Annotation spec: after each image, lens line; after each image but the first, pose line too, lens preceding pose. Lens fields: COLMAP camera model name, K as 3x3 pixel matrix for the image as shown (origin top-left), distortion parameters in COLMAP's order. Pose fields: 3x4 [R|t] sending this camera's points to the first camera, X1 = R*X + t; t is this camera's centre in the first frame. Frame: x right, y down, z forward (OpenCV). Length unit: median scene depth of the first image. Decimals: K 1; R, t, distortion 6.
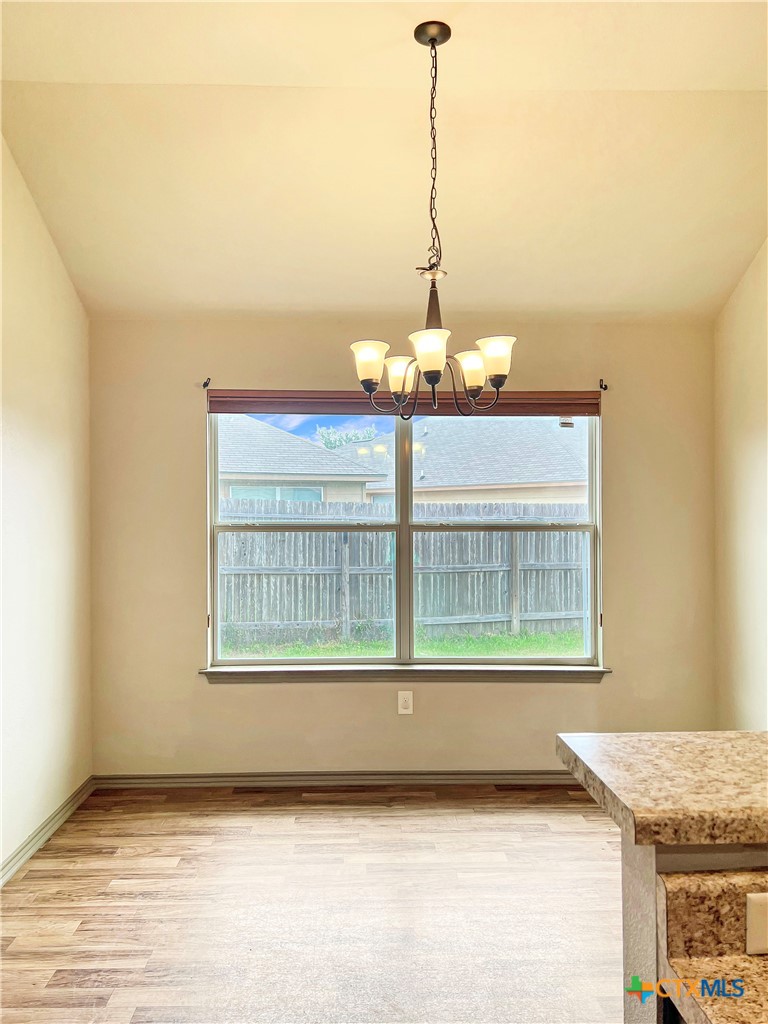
lens RADIAL K [[775.2, 0, 384.0], [0, 775.2, 512.0], [0, 0, 1]] dist [0.050821, -0.005891]
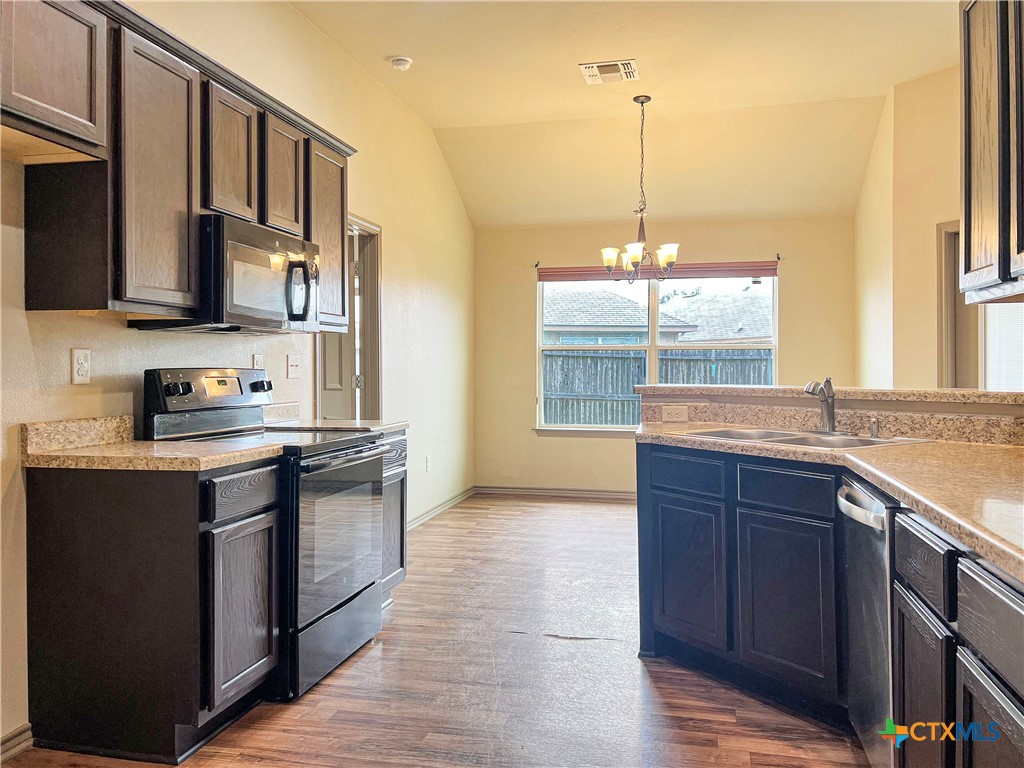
lens RADIAL K [[775.2, 0, 512.0], [0, 775.2, 384.0], [0, 0, 1]] dist [0.050821, -0.005891]
pose [[0.965141, 0.009241, -0.261568, 0.171497], [-0.004343, 0.999804, 0.019295, 0.067741], [0.261695, -0.017486, 0.964992, -0.679744]]
